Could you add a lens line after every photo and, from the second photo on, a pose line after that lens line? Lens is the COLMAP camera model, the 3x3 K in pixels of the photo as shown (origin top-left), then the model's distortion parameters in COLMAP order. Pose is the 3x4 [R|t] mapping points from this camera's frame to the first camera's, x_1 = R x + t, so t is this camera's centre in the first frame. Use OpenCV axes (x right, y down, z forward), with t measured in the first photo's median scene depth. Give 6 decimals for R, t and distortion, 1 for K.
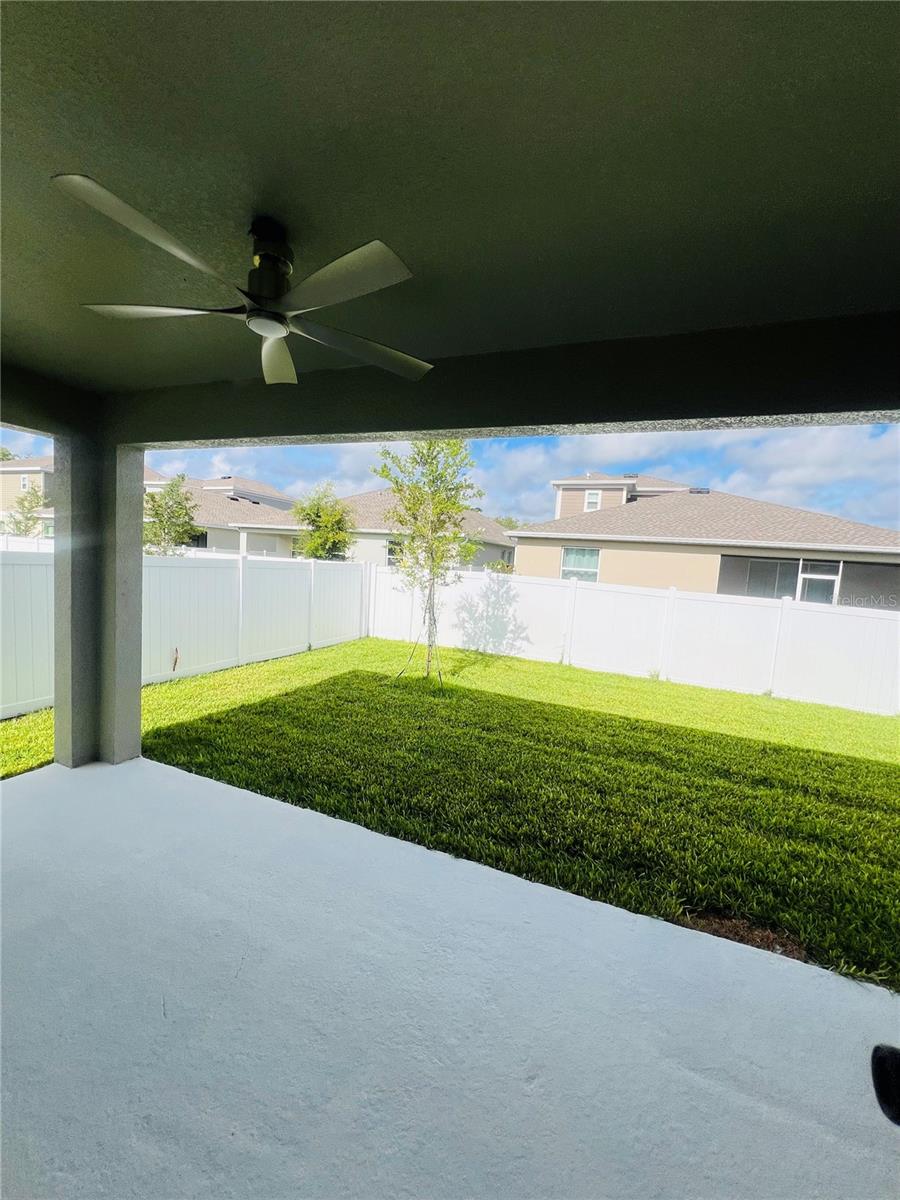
lens RADIAL K [[478.3, 0, 452.1], [0, 478.3, 598.9], [0, 0, 1]] dist [-0.000768, 0.000026]
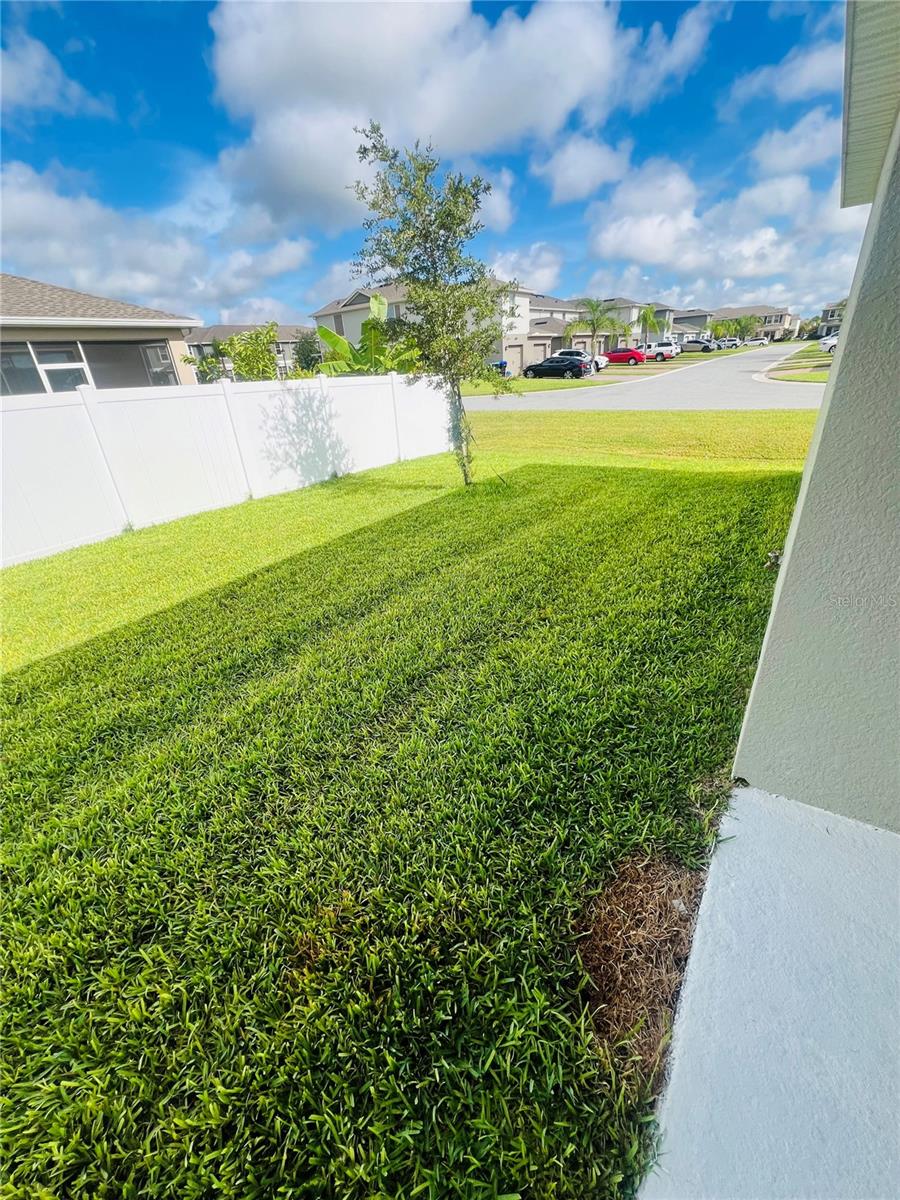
lens RADIAL K [[480.2, 0, 451.7], [0, 480.2, 594.2], [0, 0, 1]] dist [0.000098, 0.000217]
pose [[0.213609, -0.499599, 0.839507, 0.134754], [0.159539, 0.865644, 0.474560, 0.016702], [-0.963804, 0.032563, 0.264615, 0.503889]]
